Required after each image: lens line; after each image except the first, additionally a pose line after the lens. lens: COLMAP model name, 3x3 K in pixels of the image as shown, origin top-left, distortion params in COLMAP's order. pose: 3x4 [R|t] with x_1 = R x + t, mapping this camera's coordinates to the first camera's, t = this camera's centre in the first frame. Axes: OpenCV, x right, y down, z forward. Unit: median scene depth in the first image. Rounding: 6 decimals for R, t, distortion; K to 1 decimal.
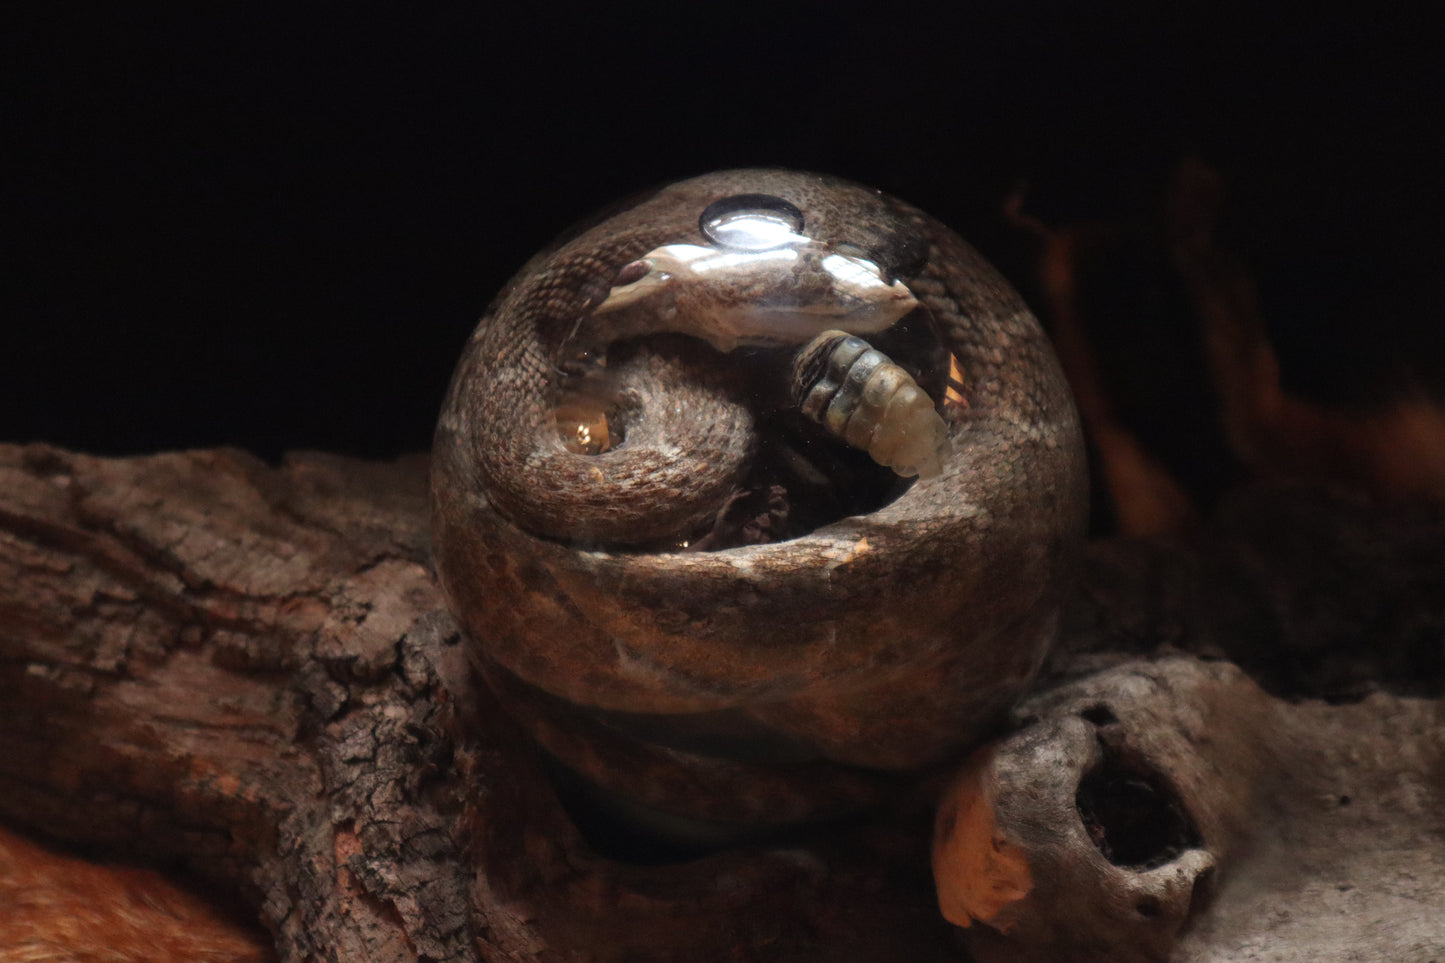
lens RADIAL K [[2928.4, 0, 722.5], [0, 2928.4, 481.5], [0, 0, 1]] dist [-0.170344, 0.298388]
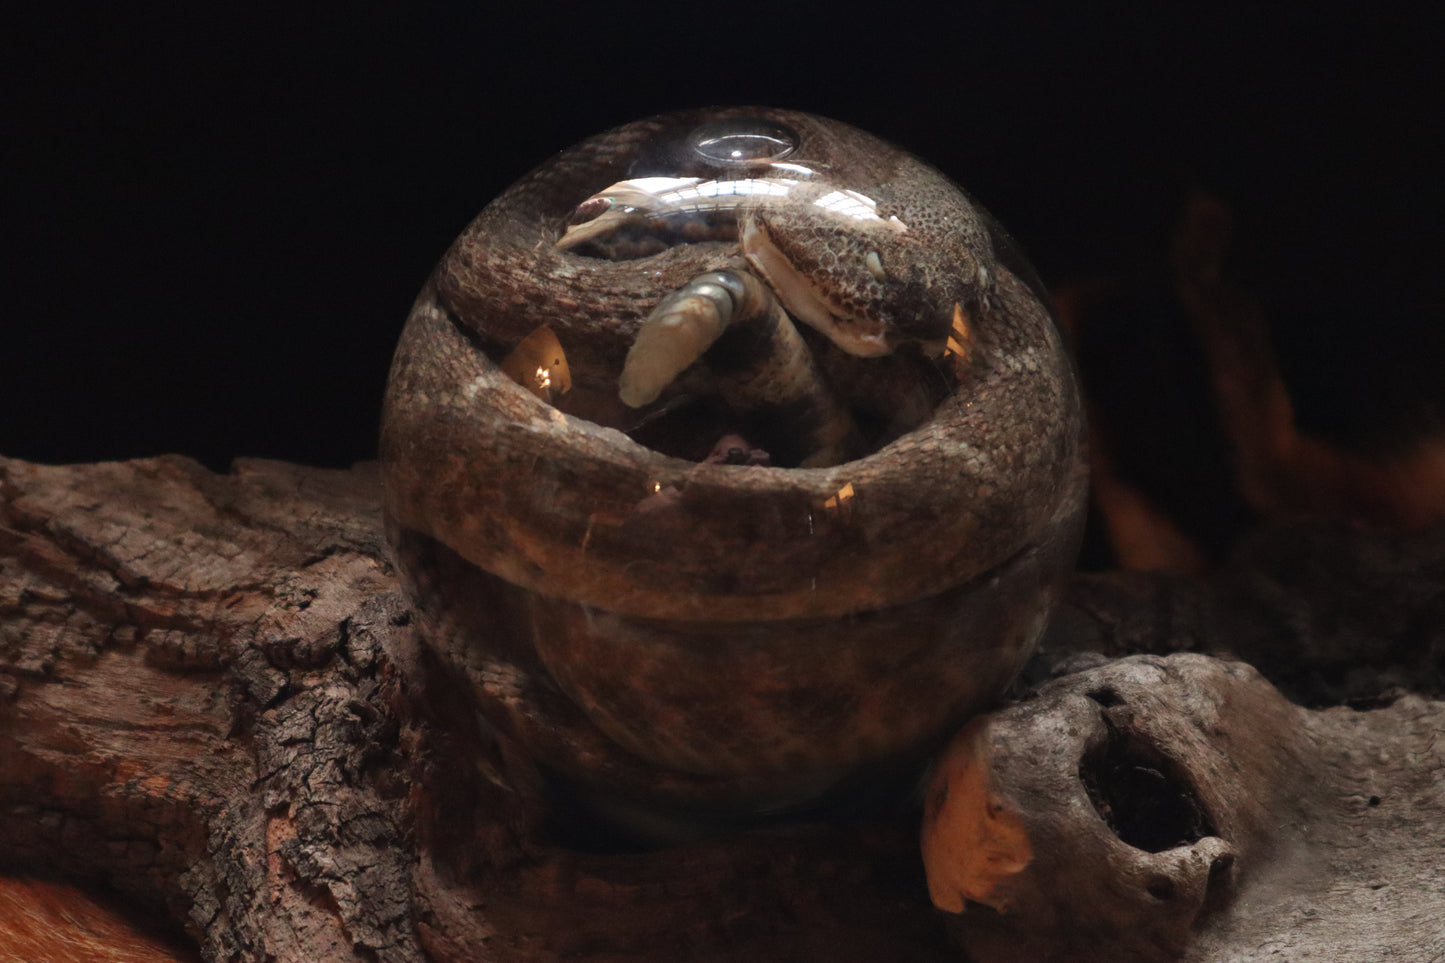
lens RADIAL K [[2928.4, 0, 722.5], [0, 2928.4, 481.5], [0, 0, 1]] dist [-0.170344, 0.298388]
pose [[0.999971, 0.005805, -0.005018, 0.013154], [-0.006405, 0.991609, -0.129112, 0.129654], [0.004227, 0.129140, 0.991617, 0.080720]]
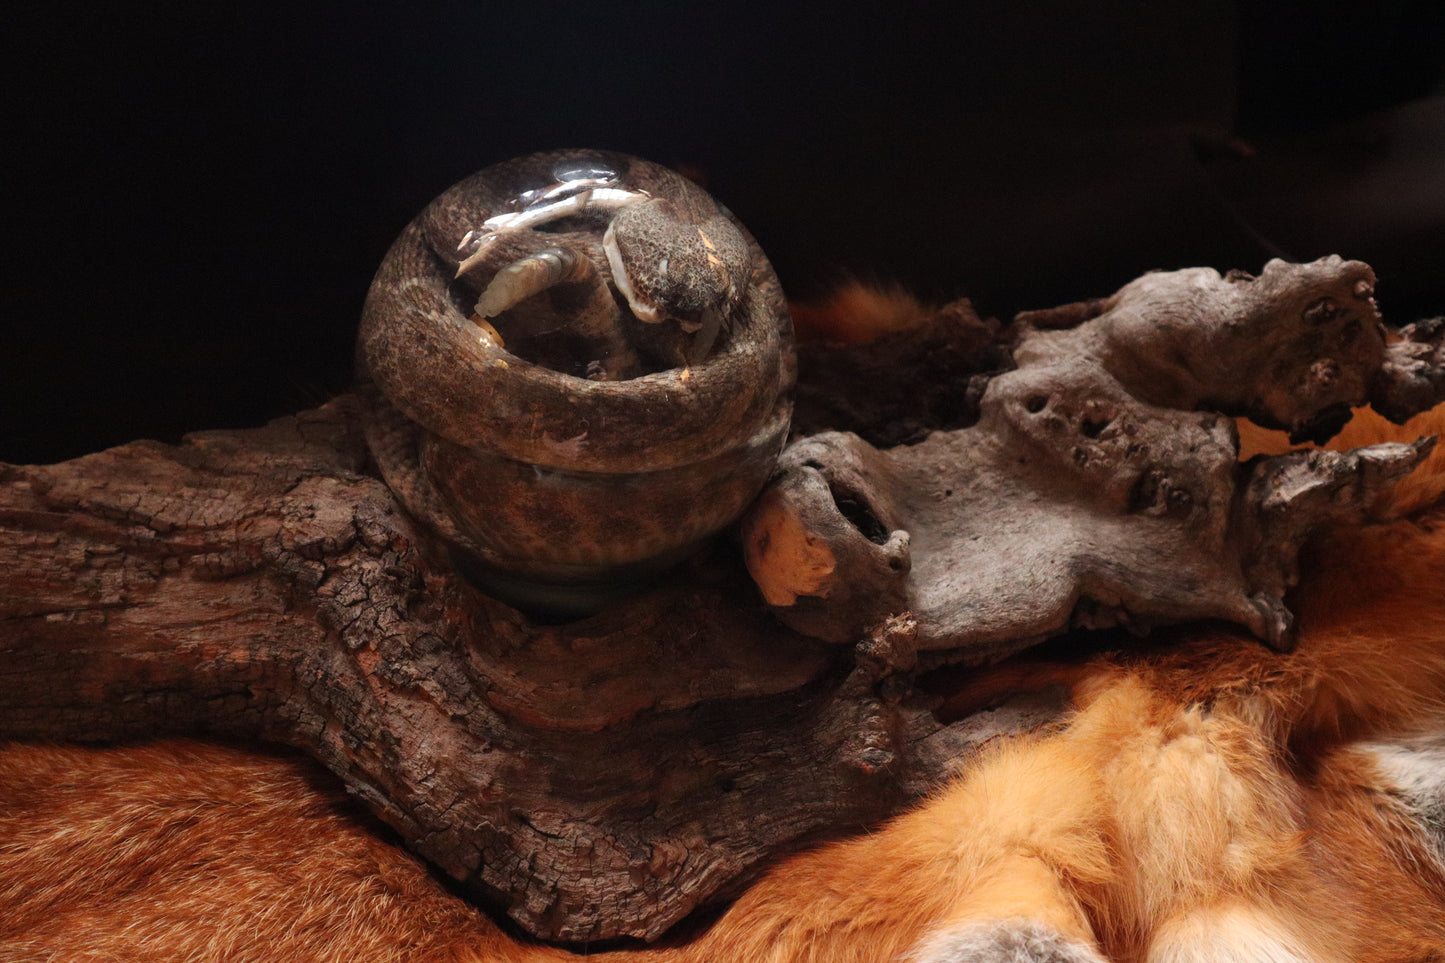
lens RADIAL K [[1830.3, 0, 727.2], [0, 1830.3, 497.5], [0, 0, 1]] dist [0.025154, 0.084790]
pose [[0.895529, -0.206176, 0.394358, -0.297909], [0.223780, 0.974639, 0.001385, 0.083758], [-0.384643, 0.087009, 0.918956, 0.113390]]
